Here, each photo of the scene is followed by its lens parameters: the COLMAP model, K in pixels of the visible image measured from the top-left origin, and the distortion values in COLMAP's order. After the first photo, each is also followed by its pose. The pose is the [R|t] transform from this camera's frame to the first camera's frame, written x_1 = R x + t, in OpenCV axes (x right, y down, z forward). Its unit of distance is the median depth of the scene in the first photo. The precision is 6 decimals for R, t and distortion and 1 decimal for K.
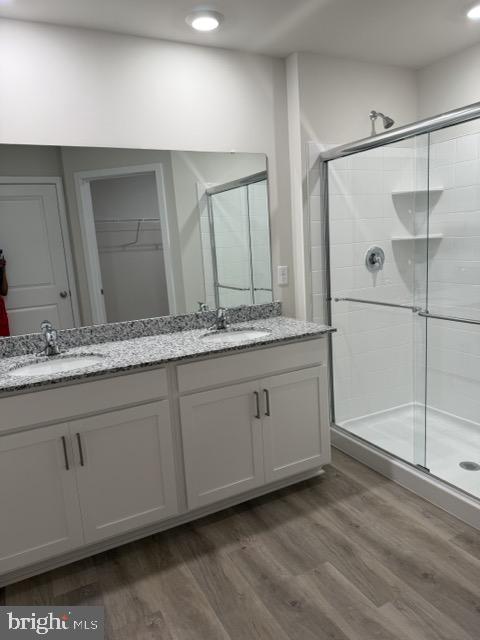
lens RADIAL K [[452.6, 0, 240.9], [0, 452.6, 324.7], [0, 0, 1]] dist [0.074505, -0.085782]
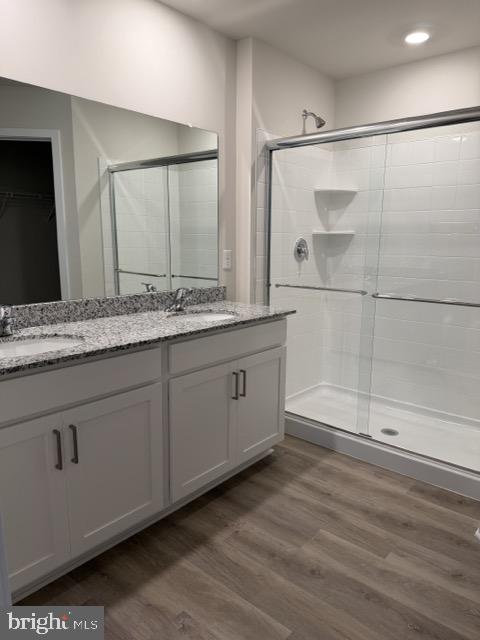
lens RADIAL K [[452.6, 0, 245.8], [0, 452.6, 322.2], [0, 0, 1]] dist [0.074505, -0.085782]
pose [[0.925312, 0.000056, 0.379207, -0.314823], [0.003386, 0.999959, -0.008409, 0.048150], [-0.379192, 0.009065, 0.925274, 0.086153]]
